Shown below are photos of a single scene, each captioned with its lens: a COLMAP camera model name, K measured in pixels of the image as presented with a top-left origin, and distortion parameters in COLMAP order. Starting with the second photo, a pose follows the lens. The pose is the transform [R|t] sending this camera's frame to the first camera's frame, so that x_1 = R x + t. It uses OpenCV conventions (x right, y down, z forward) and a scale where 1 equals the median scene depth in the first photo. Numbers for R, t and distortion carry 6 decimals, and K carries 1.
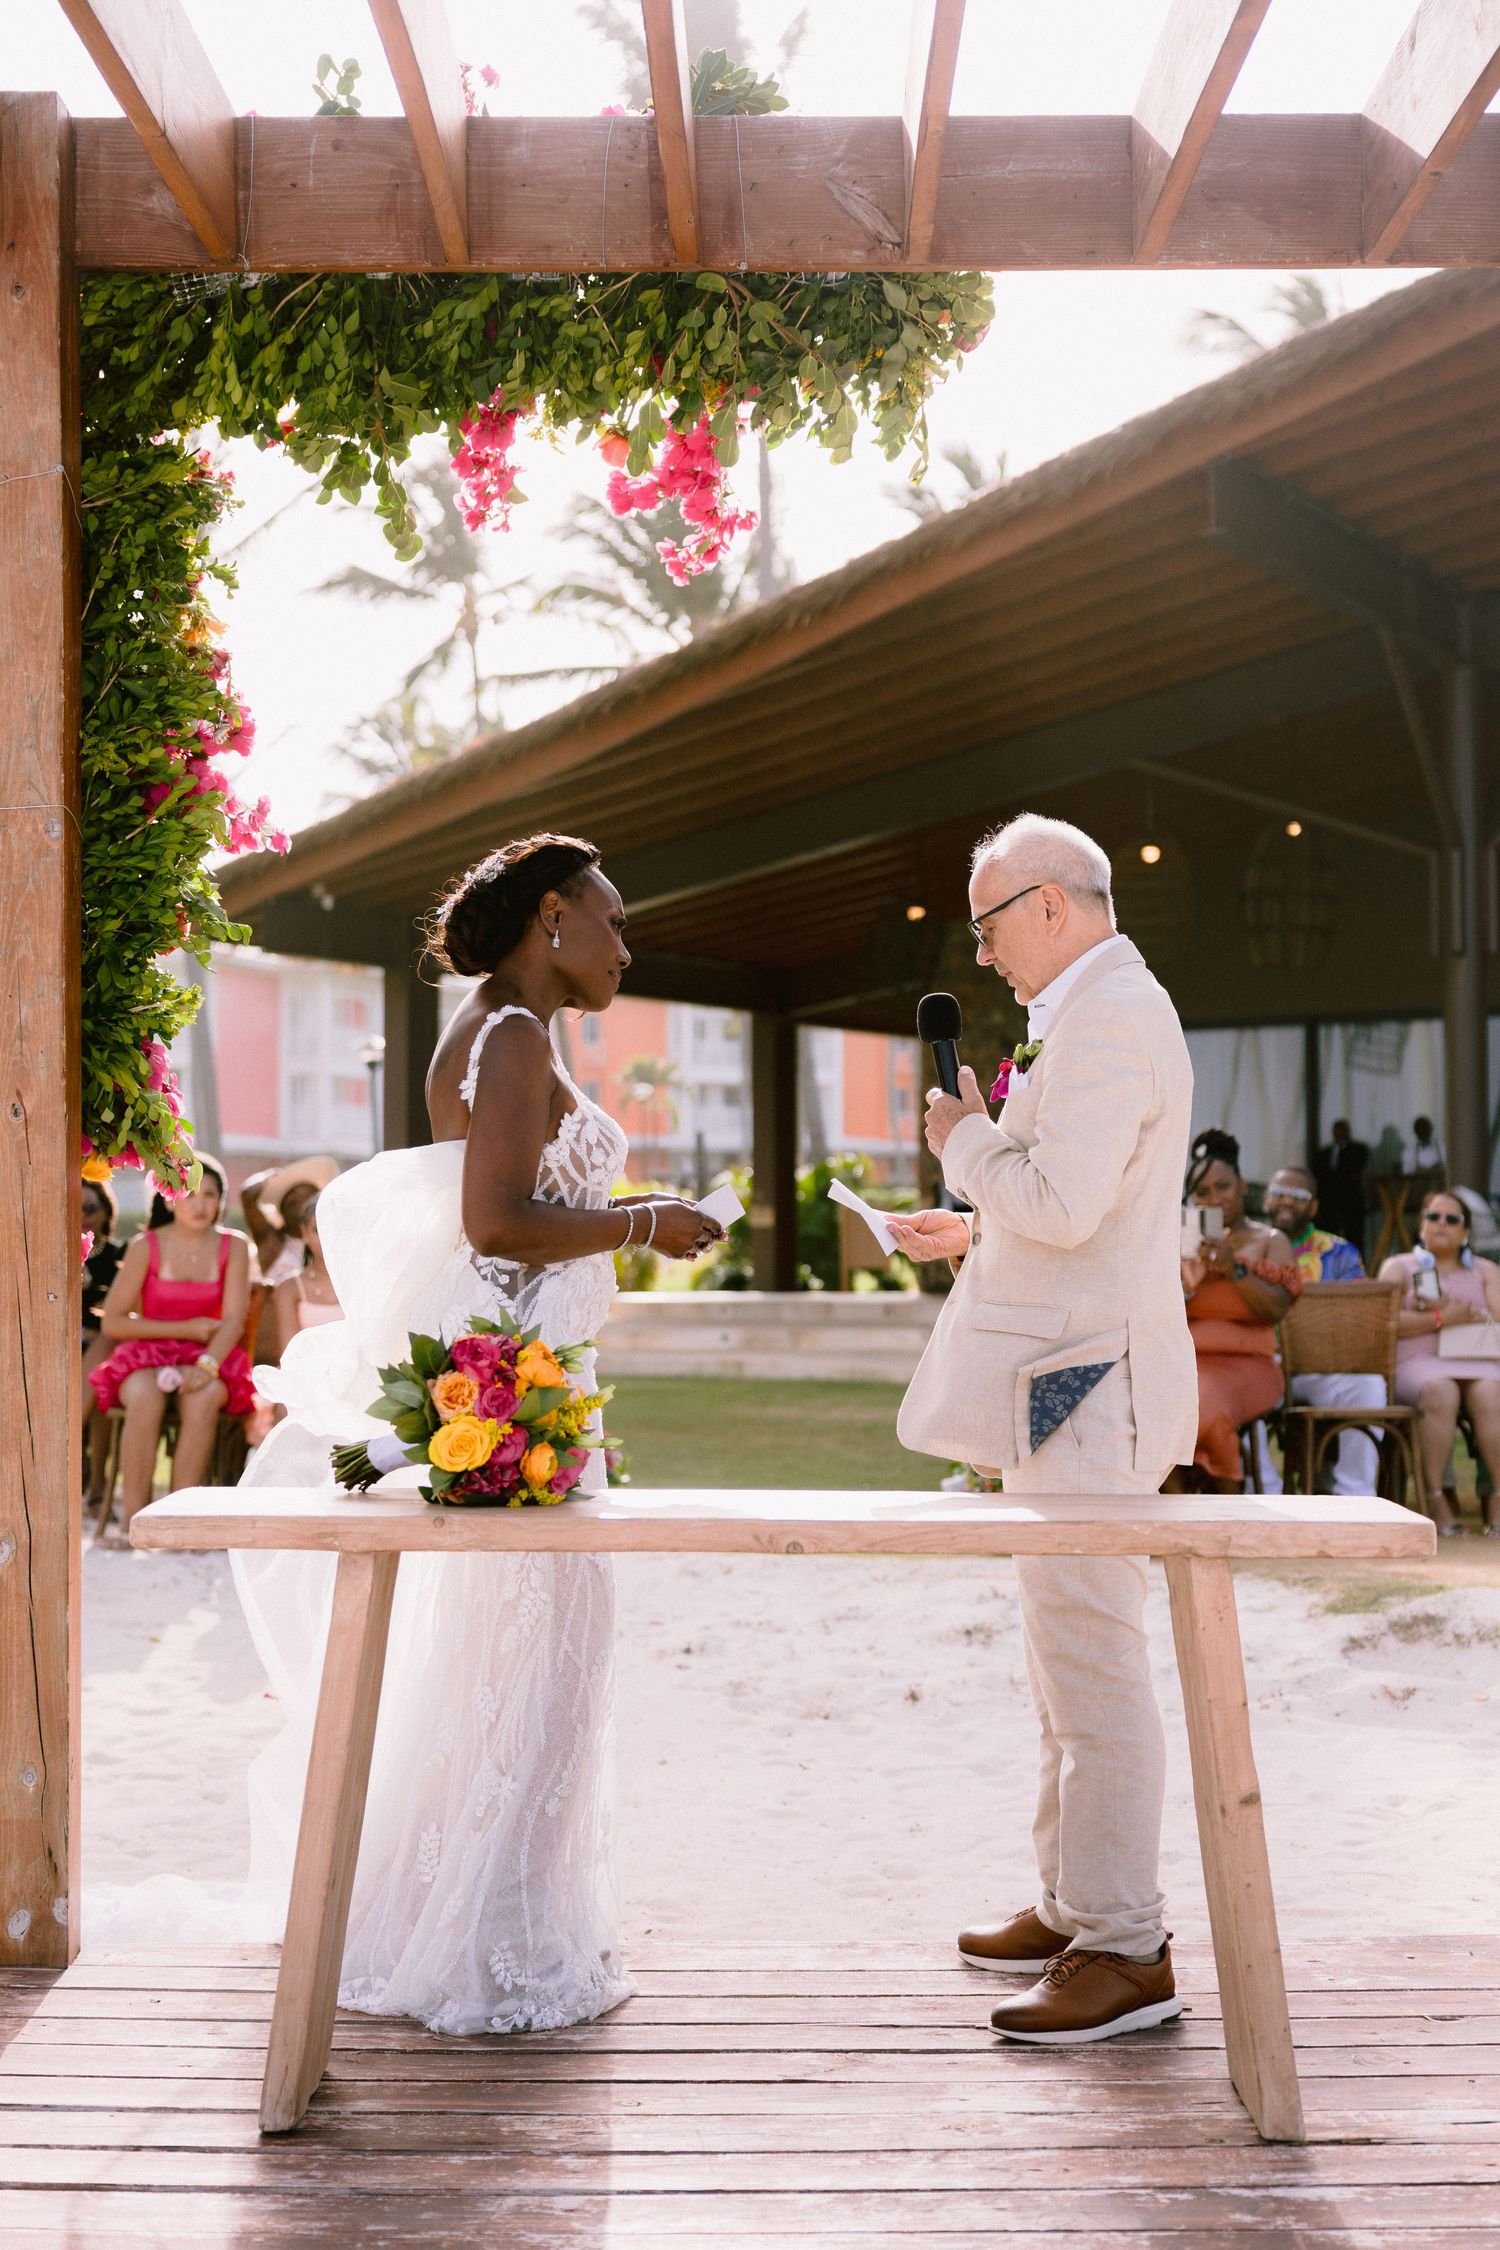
lens RADIAL K [[3267.0, 0, 750.0], [0, 3267.0, 1125.0], [0, 0, 1]] dist [0.050264, -0.171631]
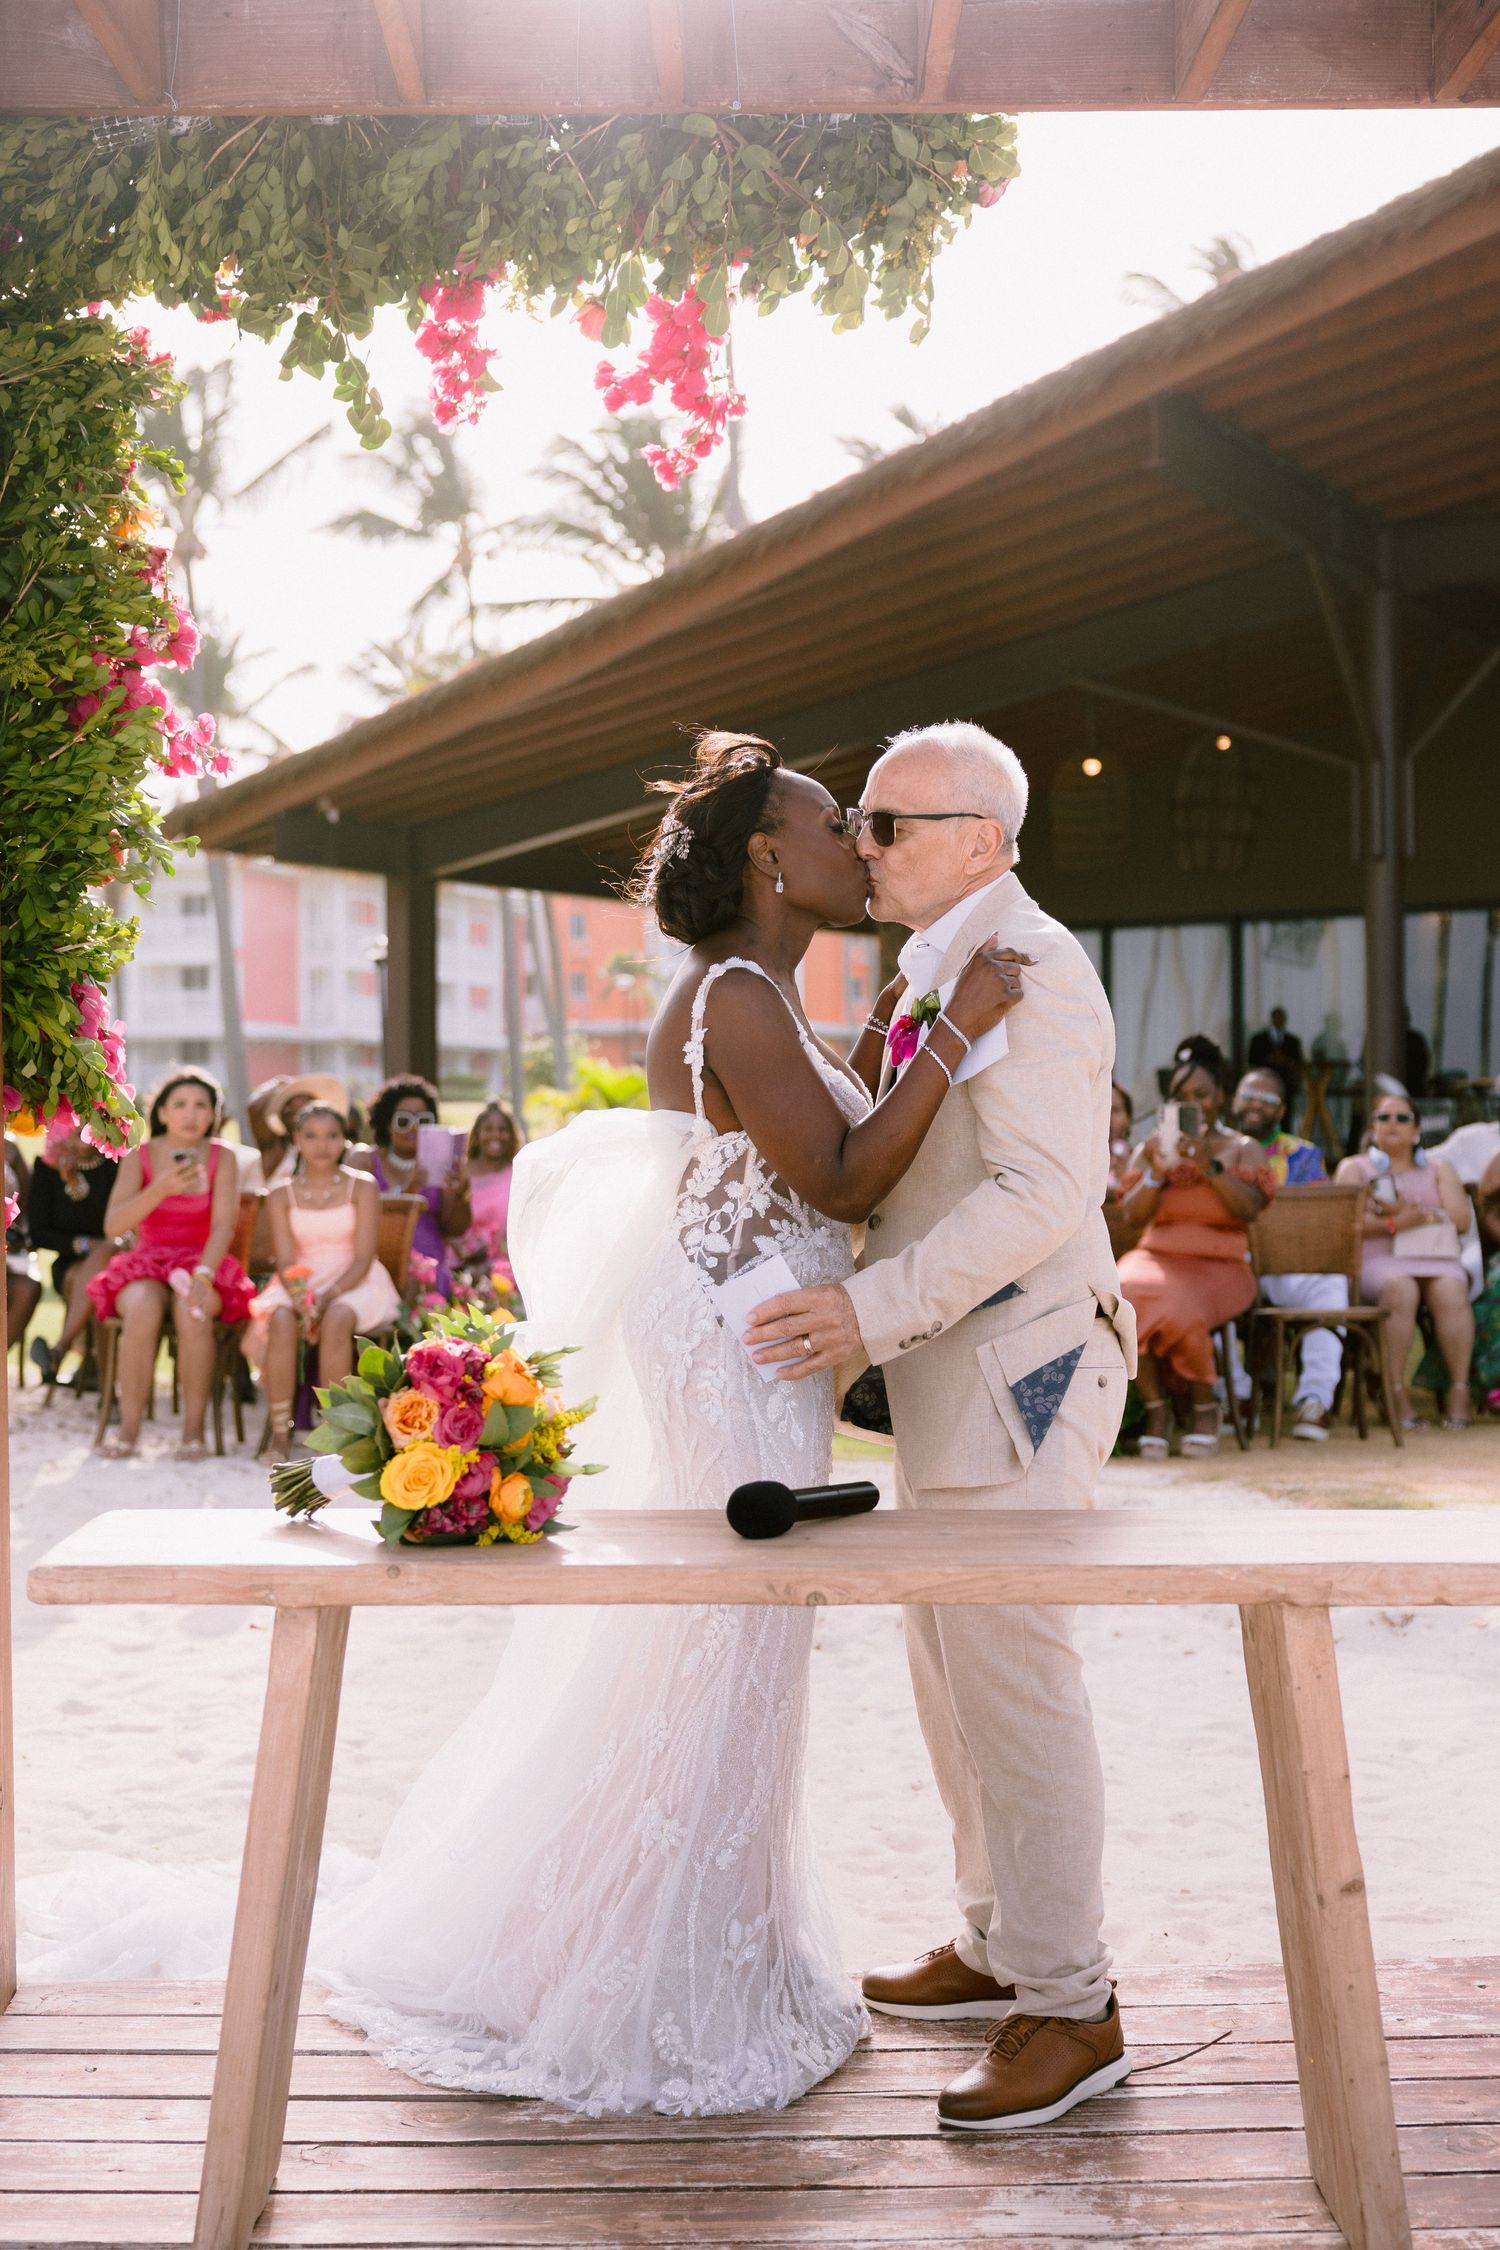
lens RADIAL K [[2833.4, 0, 750.0], [0, 2833.4, 1125.0], [0, 0, 1]] dist [-0.009253, 0.072025]
pose [[0.999915, -0.006397, 0.011333, -0.008504], [0.005905, 0.999062, 0.042909, -0.019115], [-0.011597, -0.042839, 0.999015, 0.217599]]
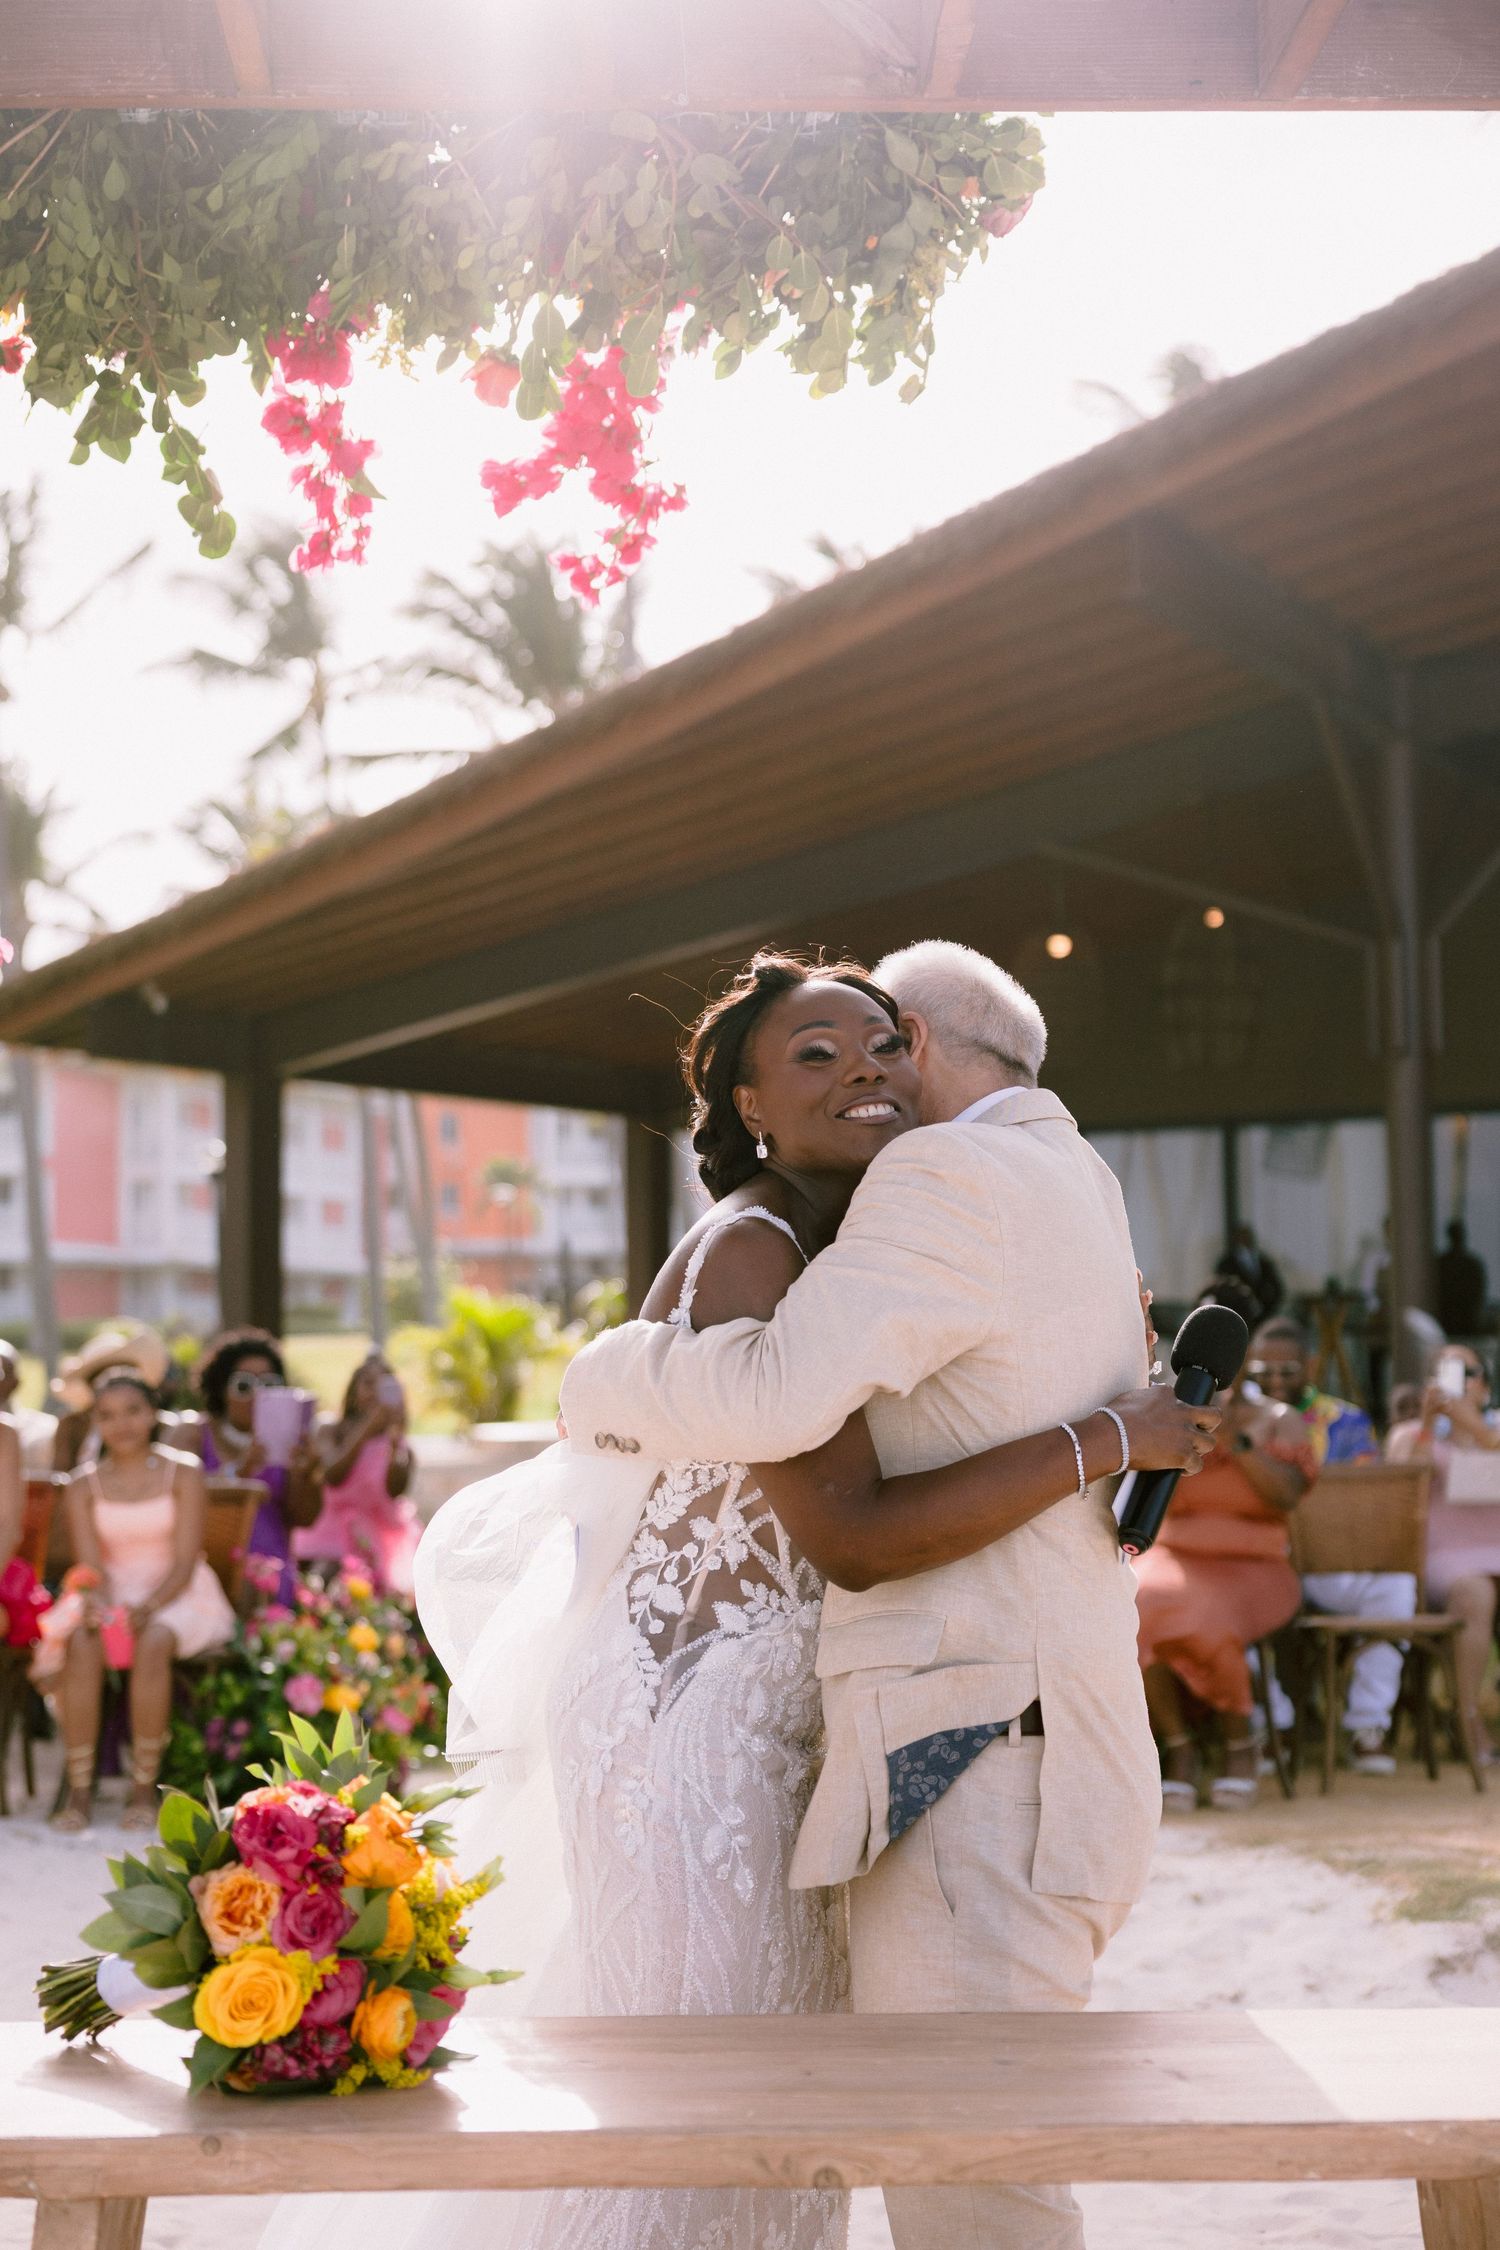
lens RADIAL K [[3267.0, 0, 750.0], [0, 3267.0, 1125.0], [0, 0, 1]] dist [0.050264, -0.171631]
pose [[0.999015, -0.008255, 0.043599, -0.018791], [0.009416, 0.999605, -0.026482, -0.033242], [-0.043364, 0.026867, 0.998698, 0.326378]]
